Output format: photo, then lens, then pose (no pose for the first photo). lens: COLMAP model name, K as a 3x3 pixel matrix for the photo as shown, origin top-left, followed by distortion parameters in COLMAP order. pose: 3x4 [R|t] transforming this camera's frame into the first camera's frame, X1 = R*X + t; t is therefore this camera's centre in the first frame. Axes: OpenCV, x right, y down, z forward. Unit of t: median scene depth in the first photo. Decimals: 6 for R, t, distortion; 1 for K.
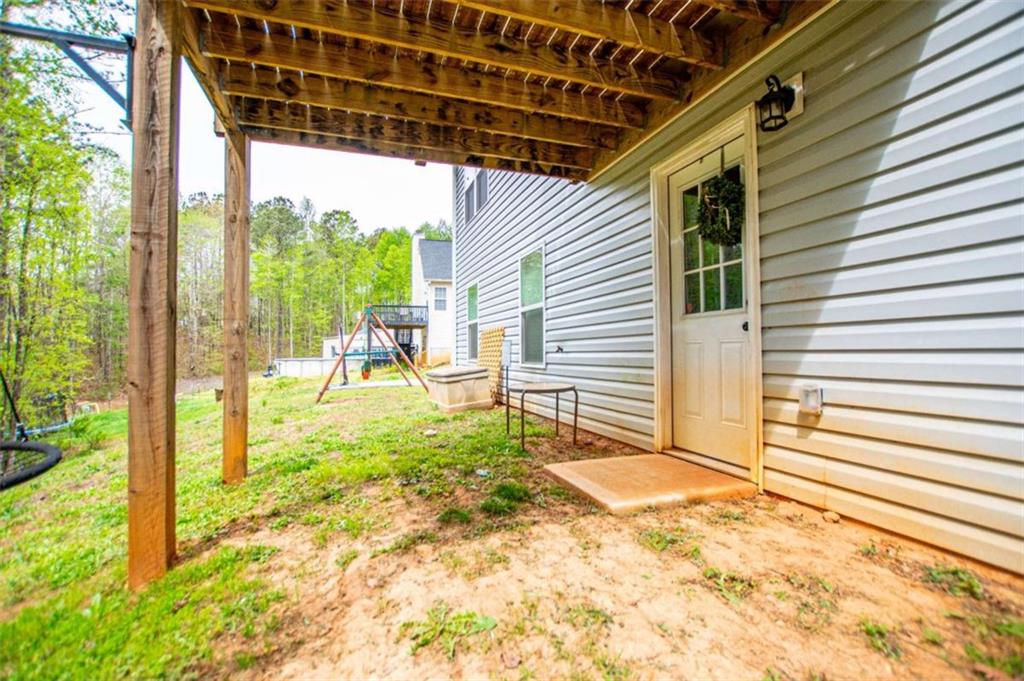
lens RADIAL K [[455.0, 0, 510.1], [0, 455.0, 342.5], [0, 0, 1]] dist [-0.028039, 0.001765]
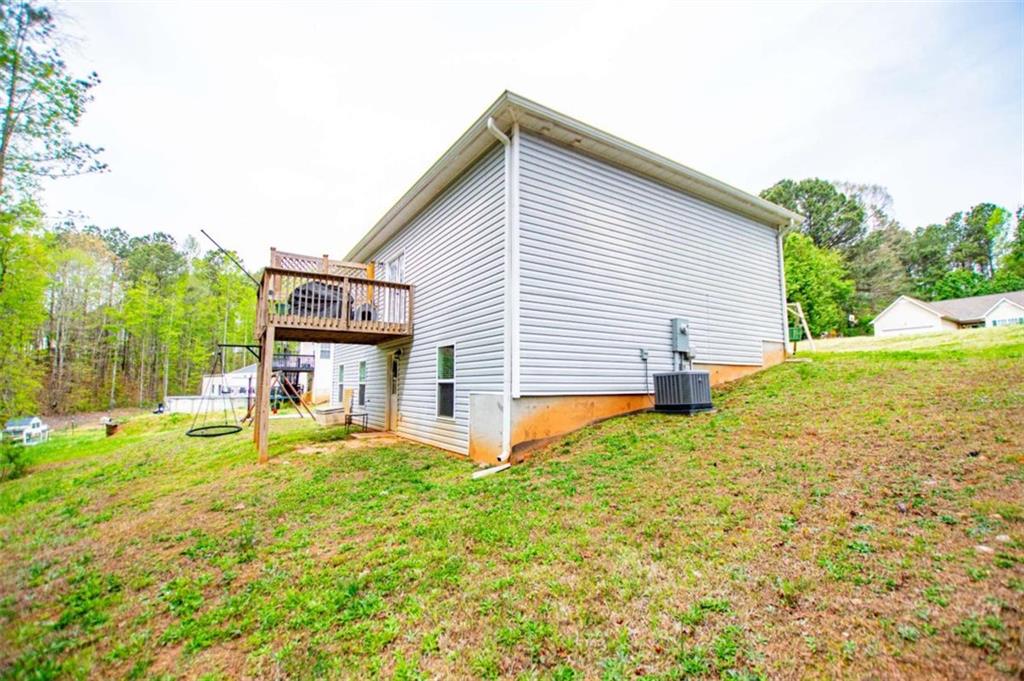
lens RADIAL K [[455.0, 0, 521.6], [0, 455.0, 341.3], [0, 0, 1]] dist [-0.028039, 0.001765]
pose [[0.967154, 0.031080, 0.252285, 0.026468], [-0.010652, 0.996580, -0.081938, -0.011263], [-0.253969, 0.076559, 0.964178, -0.167409]]
